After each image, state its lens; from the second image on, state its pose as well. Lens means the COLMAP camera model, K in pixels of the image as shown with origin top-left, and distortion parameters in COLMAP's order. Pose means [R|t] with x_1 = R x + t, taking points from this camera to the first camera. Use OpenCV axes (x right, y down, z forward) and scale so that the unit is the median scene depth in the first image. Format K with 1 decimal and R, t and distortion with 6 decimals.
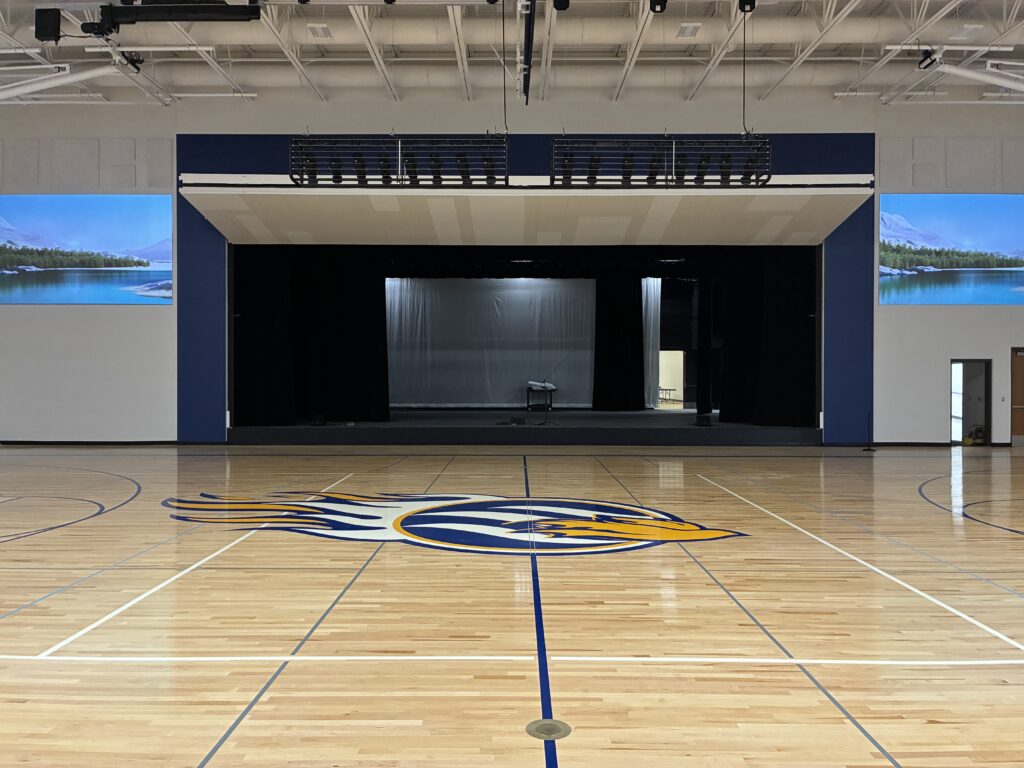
lens RADIAL K [[781.8, 0, 512.0], [0, 781.8, 384.0], [0, 0, 1]] dist [0.035365, -0.002824]
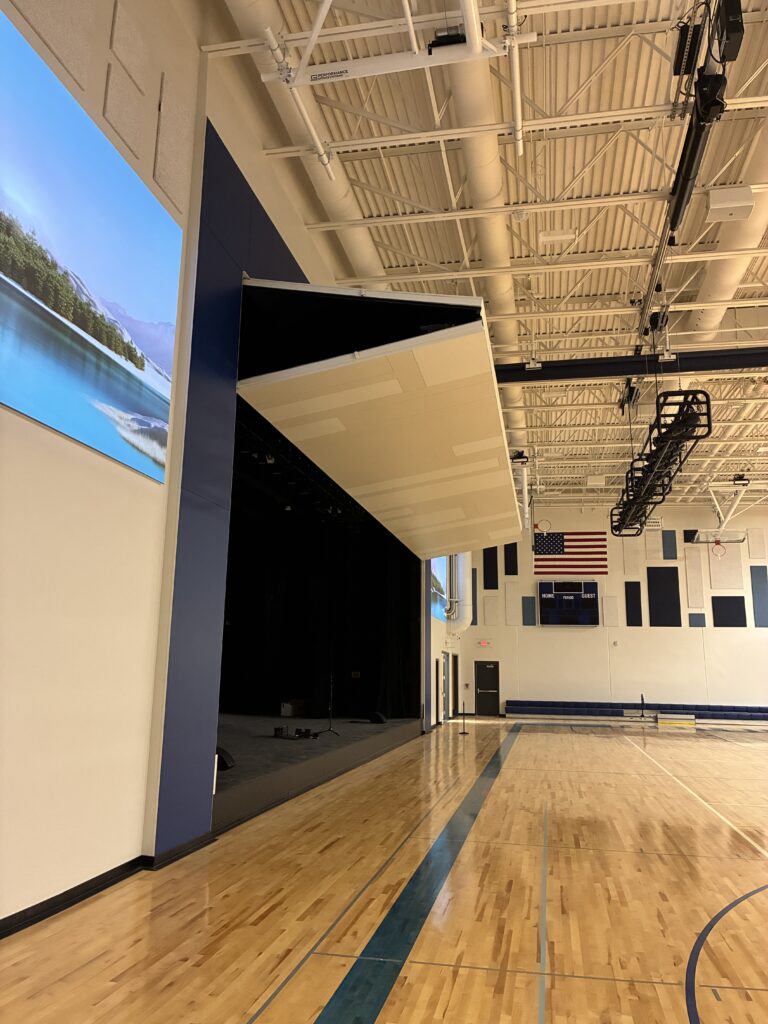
lens RADIAL K [[781.8, 0, 384.0], [0, 781.8, 512.0], [0, 0, 1]] dist [0.035365, -0.002824]
pose [[0.193518, 0.198314, 0.960845, -0.806842], [-0.012191, 0.979768, -0.199765, -0.010892], [-0.981021, 0.026945, 0.192020, 0.842765]]
